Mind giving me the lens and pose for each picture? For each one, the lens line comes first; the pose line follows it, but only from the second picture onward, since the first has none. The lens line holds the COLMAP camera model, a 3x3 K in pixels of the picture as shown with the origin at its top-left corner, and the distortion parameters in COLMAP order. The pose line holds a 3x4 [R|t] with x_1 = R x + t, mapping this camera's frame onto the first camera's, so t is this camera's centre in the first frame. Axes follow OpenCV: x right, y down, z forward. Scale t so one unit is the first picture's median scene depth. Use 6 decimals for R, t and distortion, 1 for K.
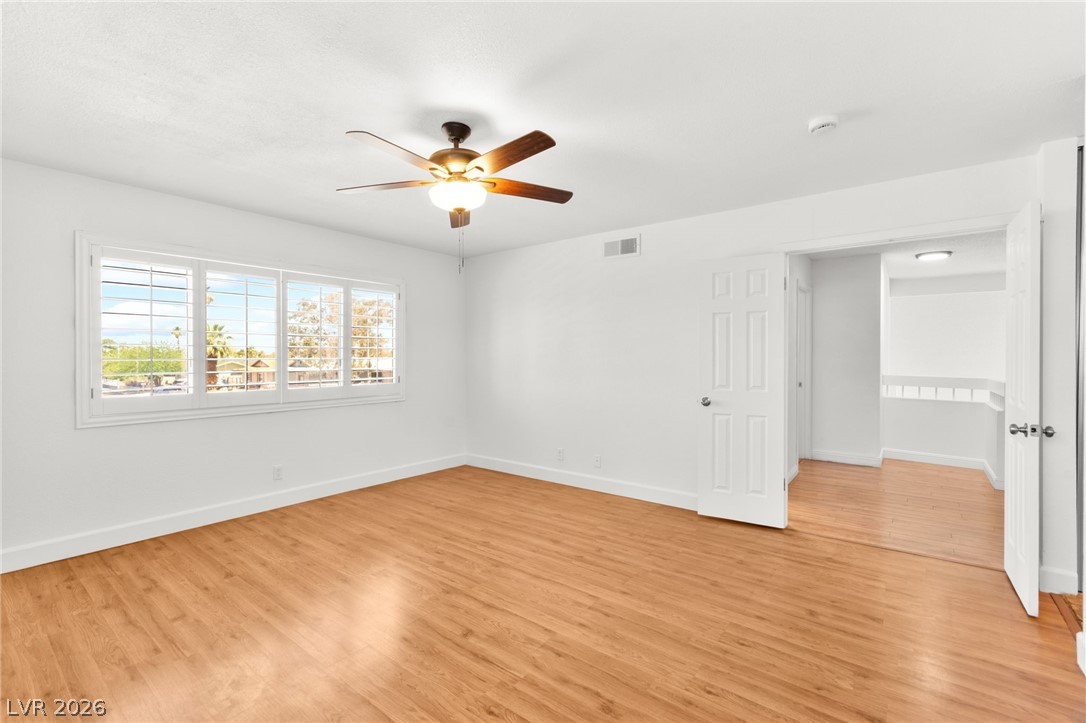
lens RADIAL K [[480.6, 0, 544.2], [0, 480.6, 355.2], [0, 0, 1]] dist [0.000821, -0.000243]
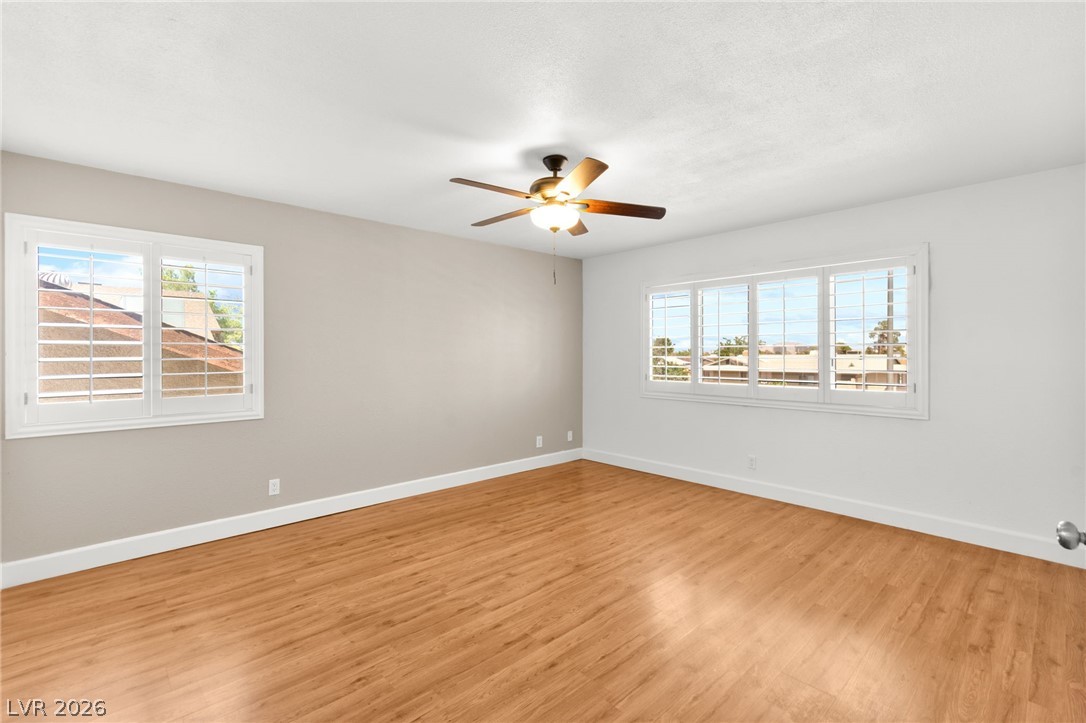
lens RADIAL K [[478.1, 0, 538.2], [0, 478.1, 363.3], [0, 0, 1]] dist [0.001047, -0.000760]
pose [[-0.163661, 0.021067, -0.986292, 0.886440], [0.001933, 0.999777, 0.021034, -0.003548], [0.986515, 0.001536, -0.163665, 1.068395]]
